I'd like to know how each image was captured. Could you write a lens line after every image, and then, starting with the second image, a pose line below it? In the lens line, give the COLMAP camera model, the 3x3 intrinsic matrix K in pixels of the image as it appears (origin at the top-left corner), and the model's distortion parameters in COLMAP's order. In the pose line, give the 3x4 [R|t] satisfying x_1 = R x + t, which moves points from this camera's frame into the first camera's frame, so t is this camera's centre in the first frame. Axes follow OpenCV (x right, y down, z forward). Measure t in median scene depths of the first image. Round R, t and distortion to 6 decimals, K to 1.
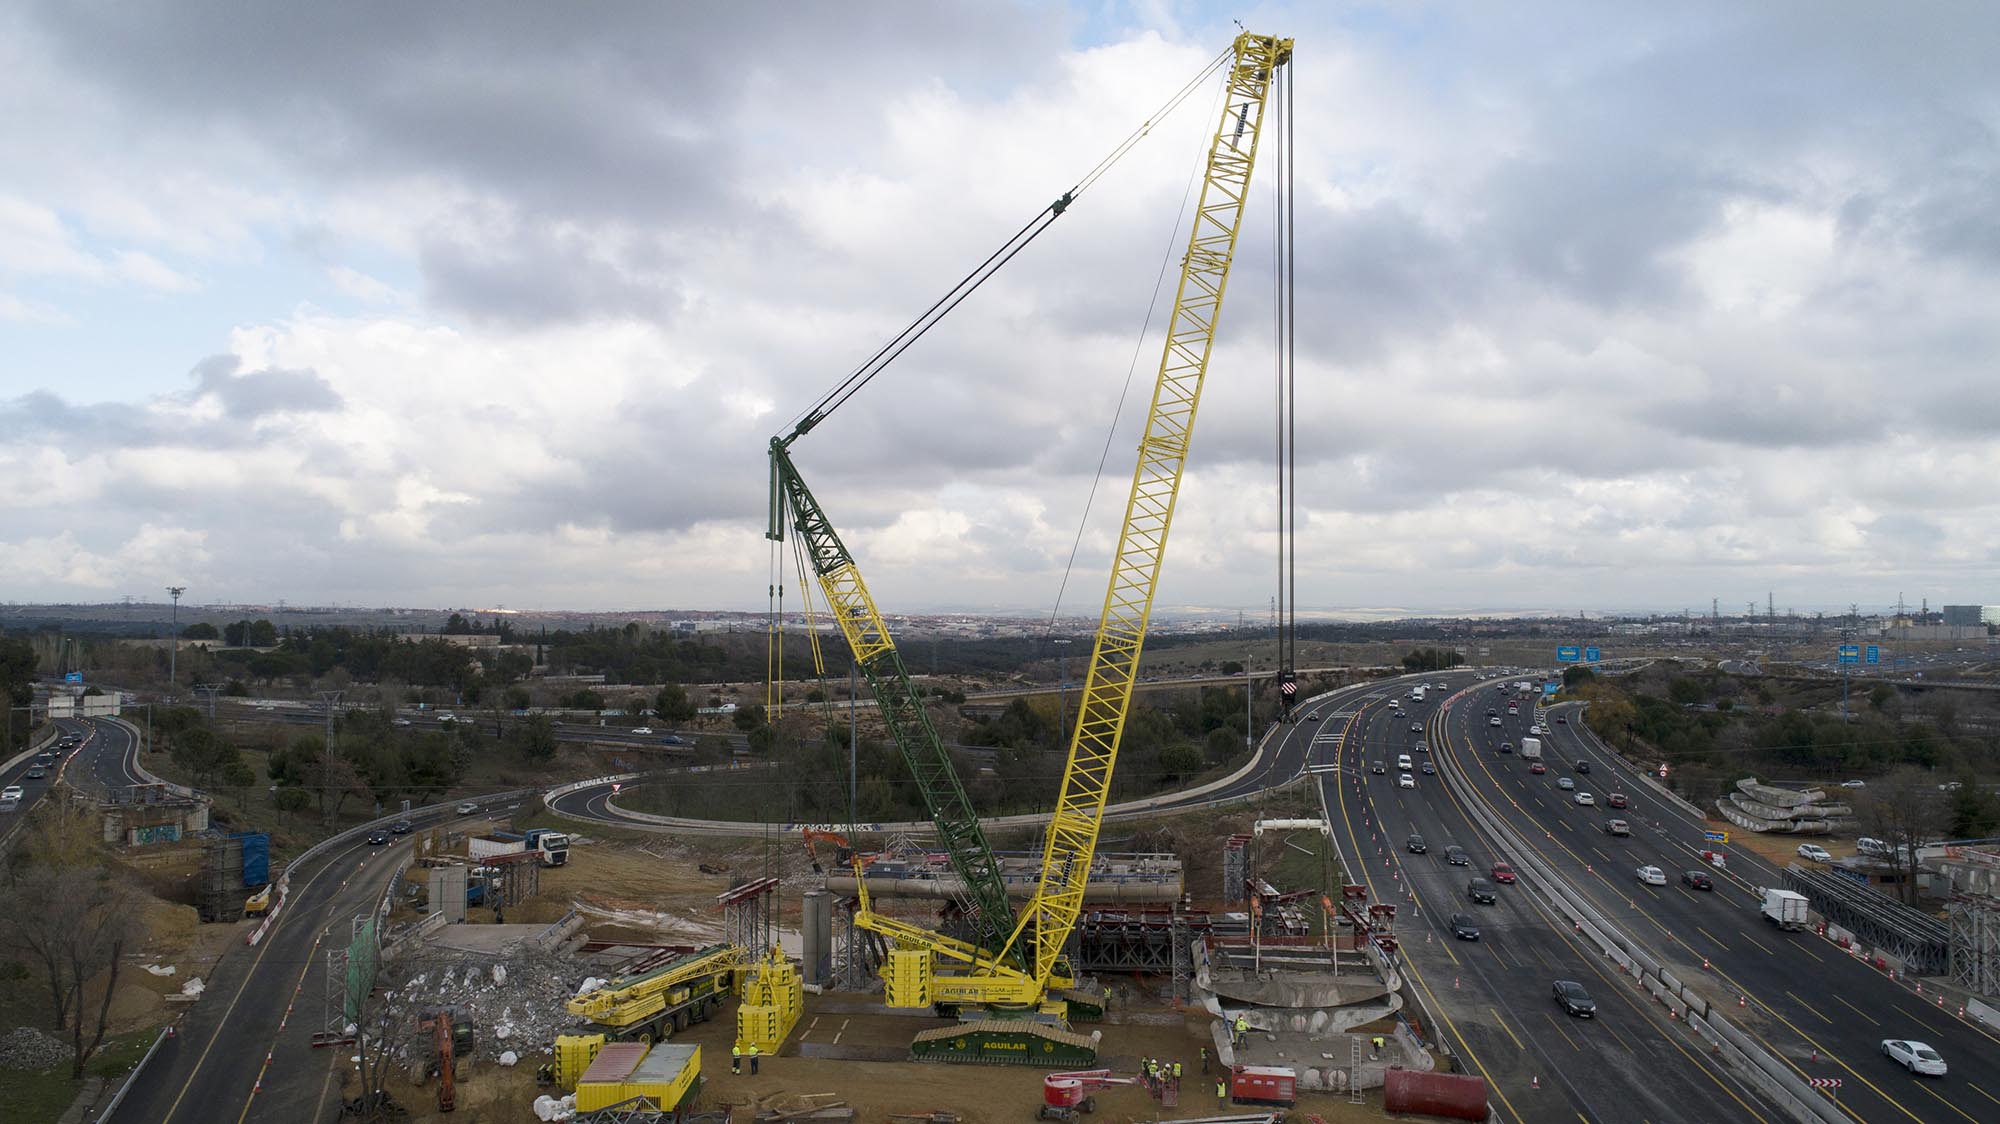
lens RADIAL K [[1341.6, 0, 997.9], [0, 1341.6, 605.6], [0, 0, 1]] dist [-0.025287, 0.022312]
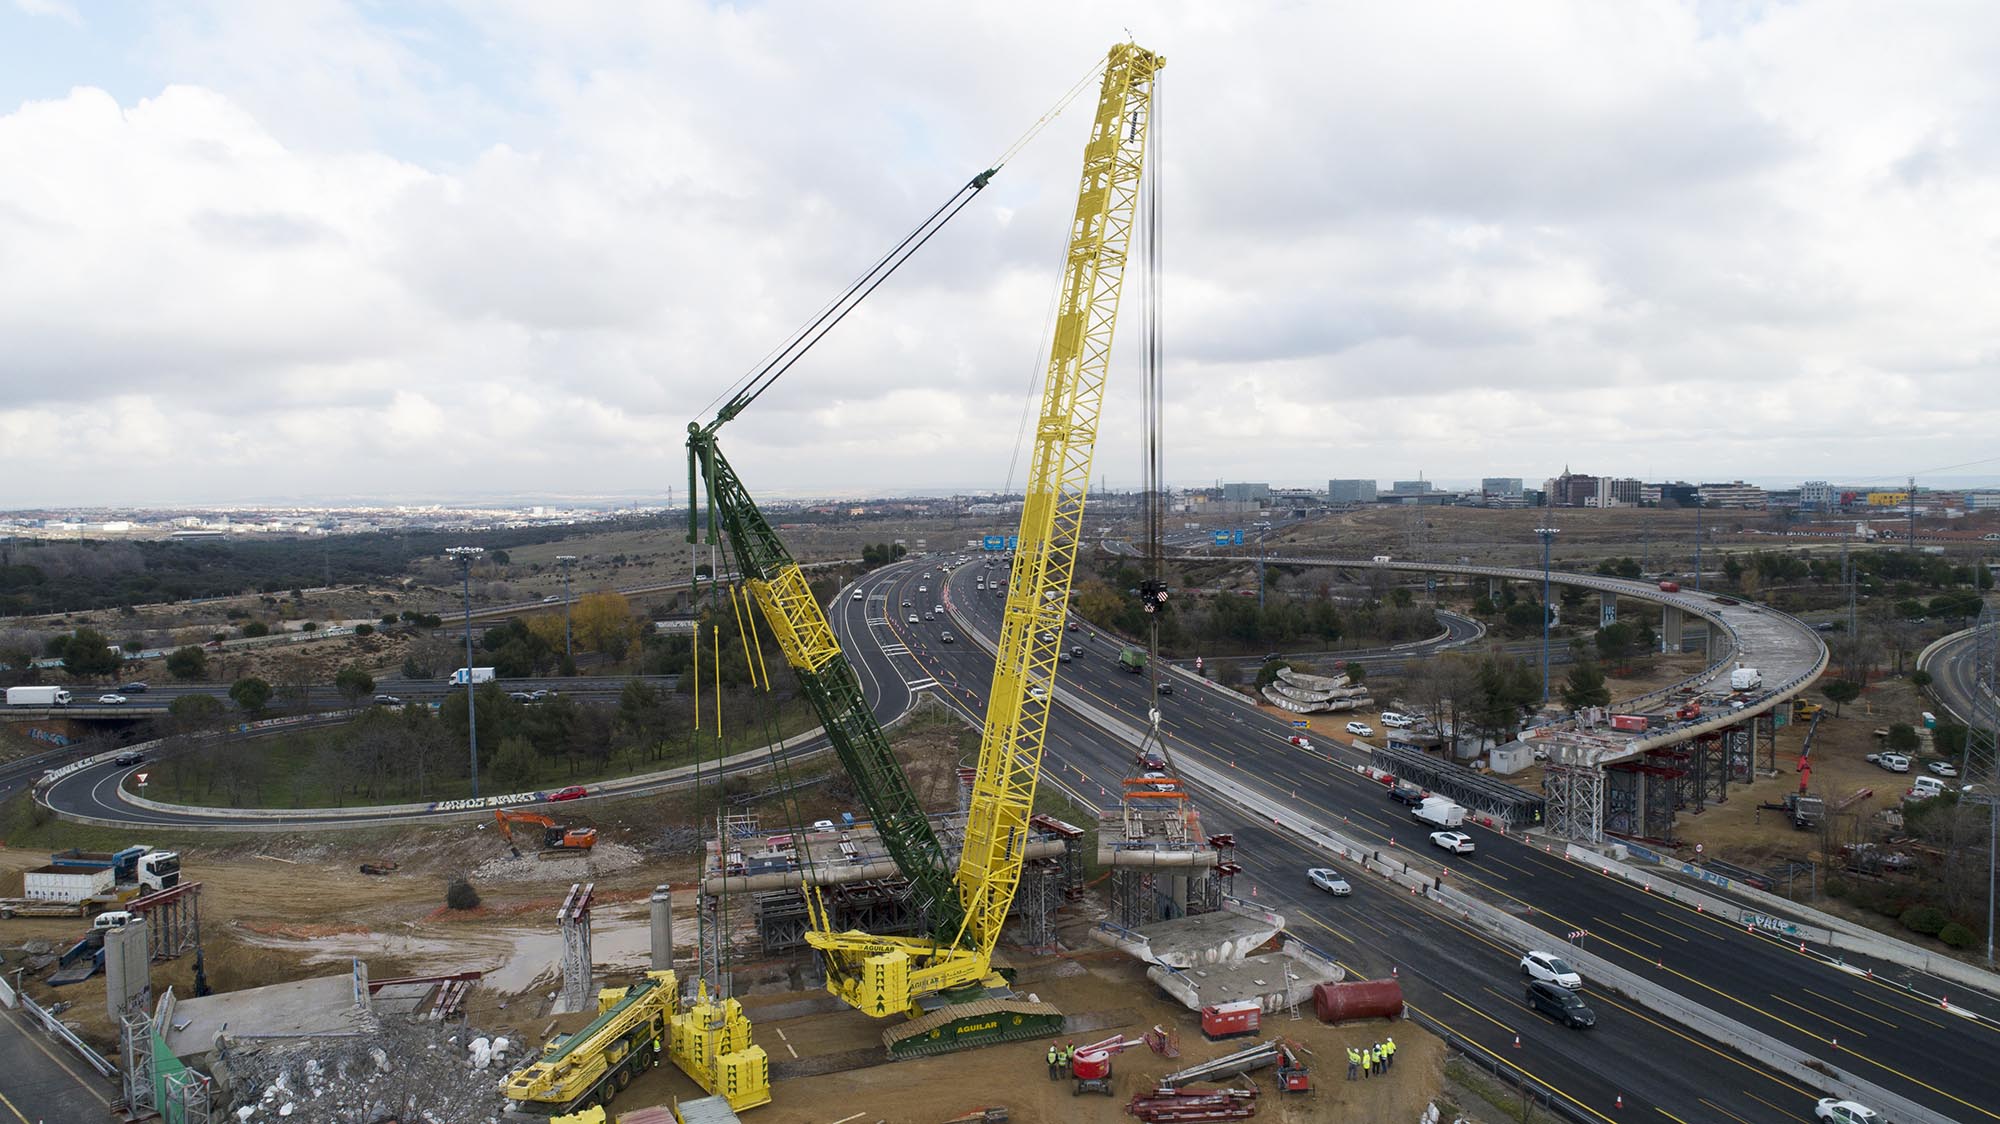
lens RADIAL K [[1338.3, 0, 999.1], [0, 1338.3, 569.9], [0, 0, 1]] dist [-0.017529, 0.010604]
pose [[0.892767, -0.043724, 0.448392, -0.316170], [0.016322, 0.997765, 0.064798, -0.063547], [-0.450223, -0.050530, 0.891485, 0.076852]]
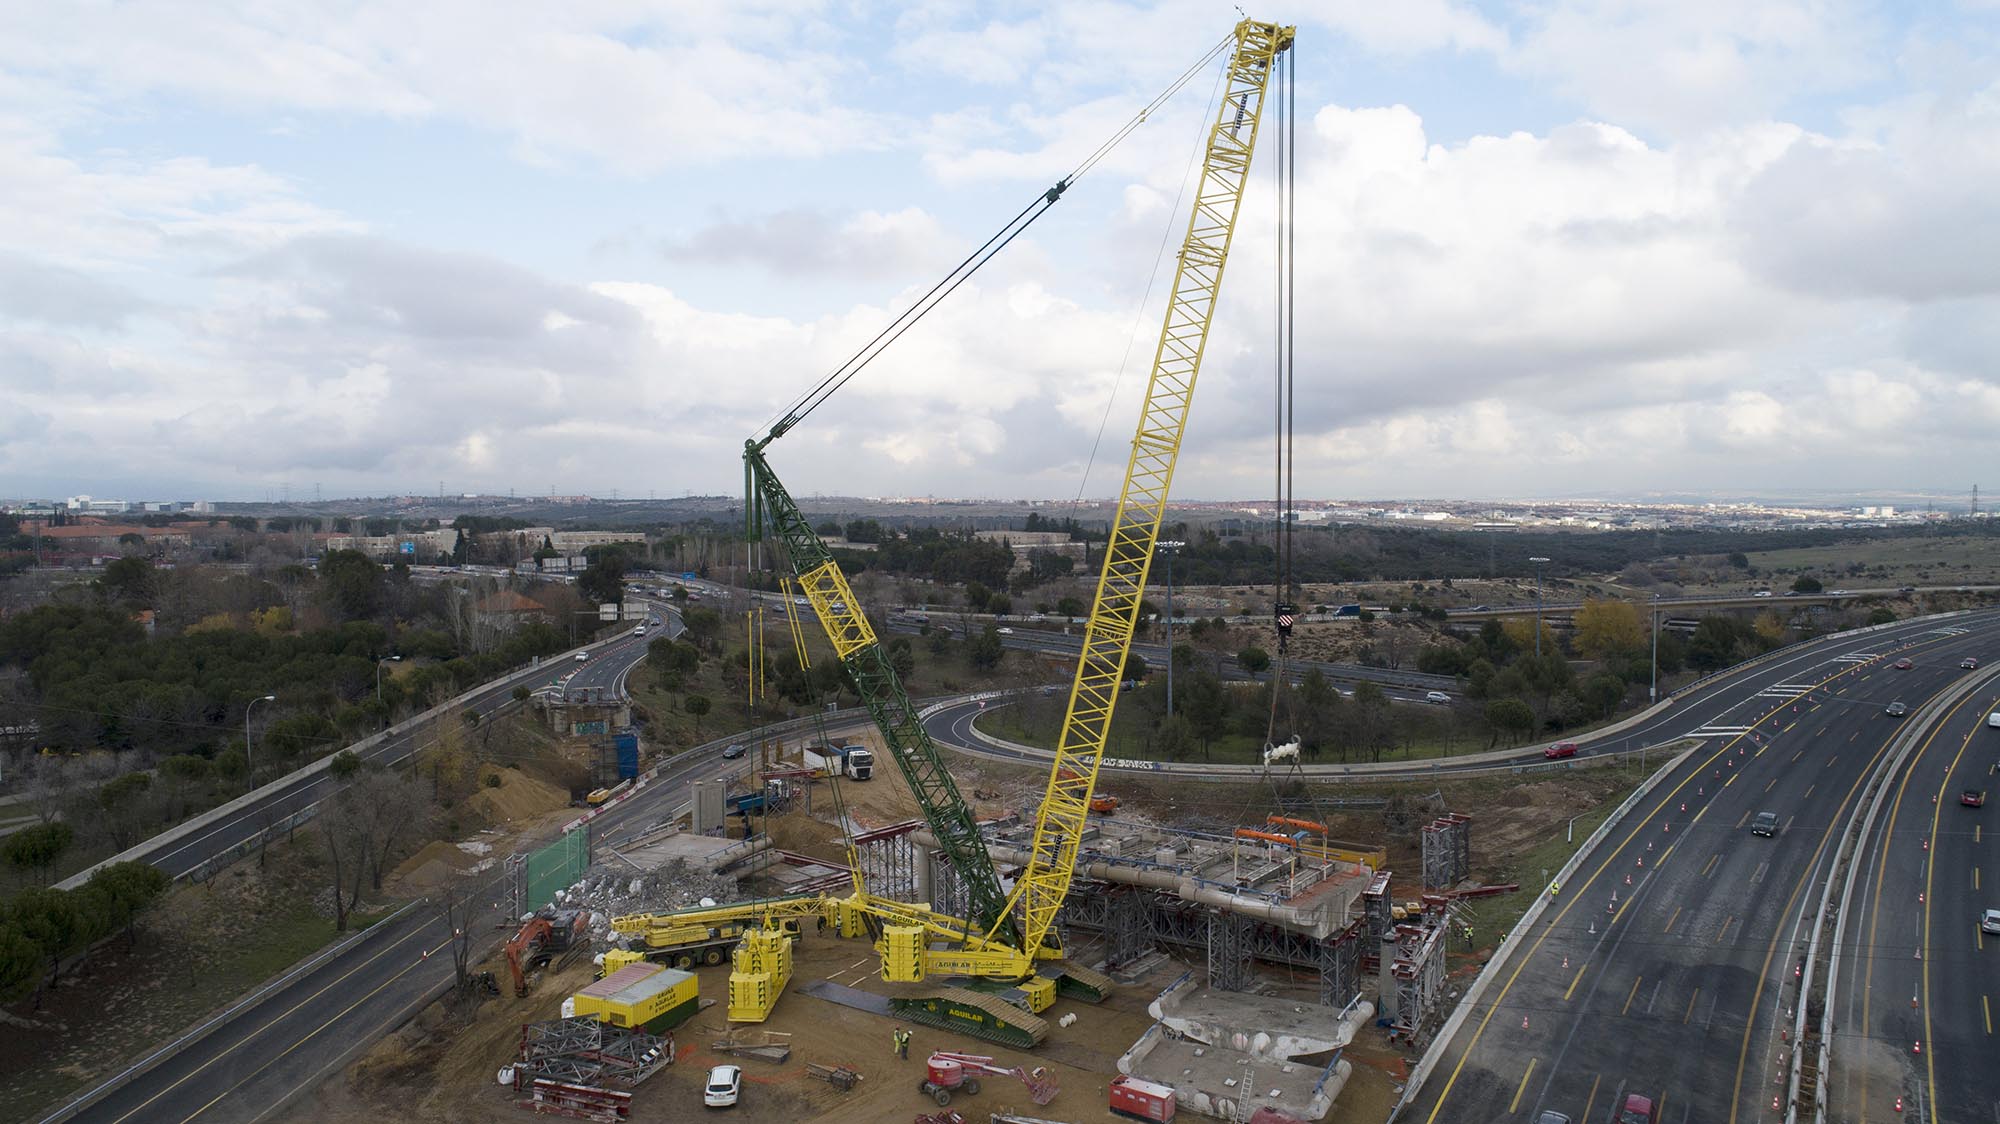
lens RADIAL K [[1338.3, 0, 999.1], [0, 1338.3, 569.9], [0, 0, 1]] dist [-0.017529, 0.010604]
pose [[0.898237, 0.016848, -0.439188, 0.365727], [0.008305, 0.998436, 0.055288, -0.060706], [0.439432, -0.053310, 0.896692, 0.061926]]
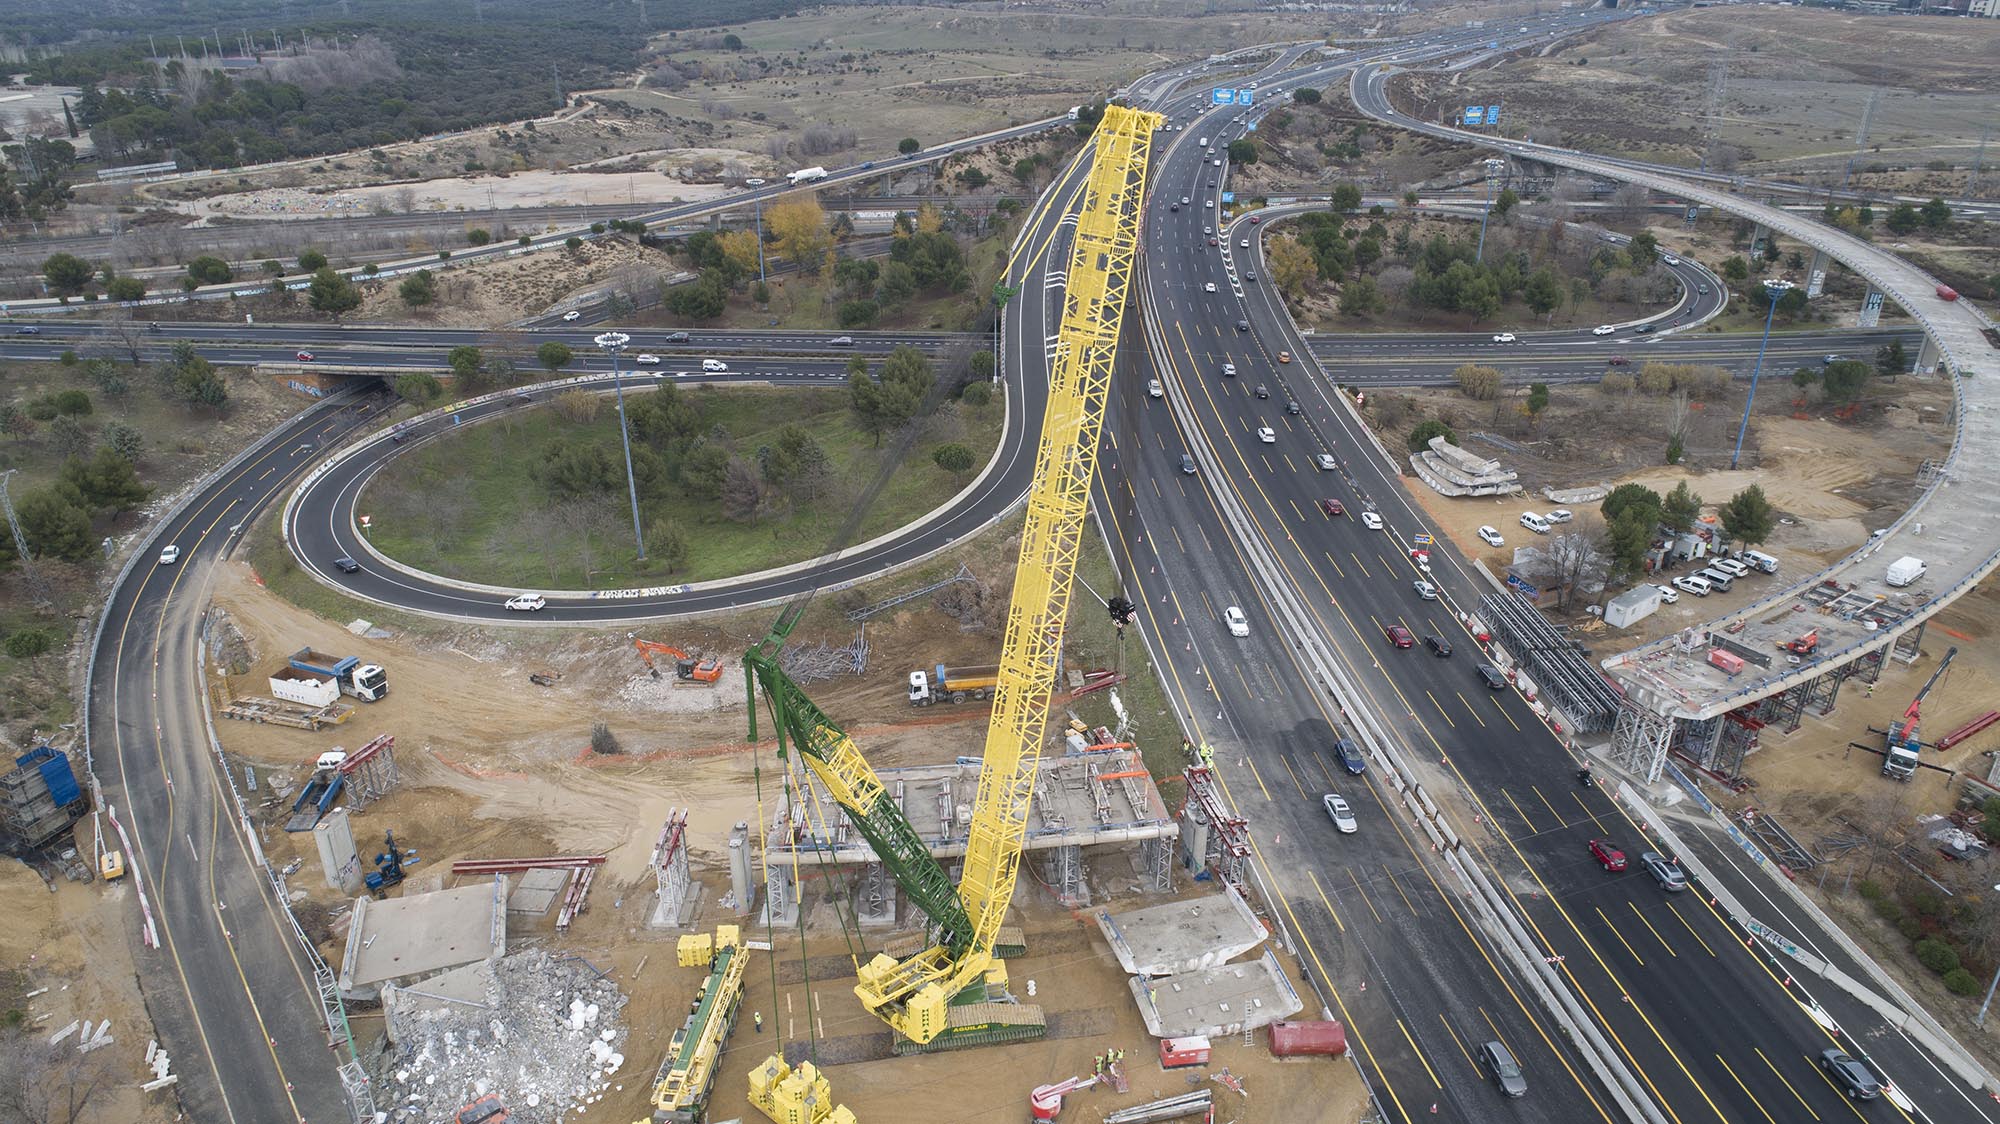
lens RADIAL K [[1338.3, 0, 999.1], [0, 1338.3, 569.9], [0, 0, 1]] dist [-0.017529, 0.010604]
pose [[0.960966, -0.125919, 0.246349, -0.163937], [0.004520, 0.897450, 0.441092, -0.441056], [-0.276628, -0.422762, 0.862989, 0.085626]]
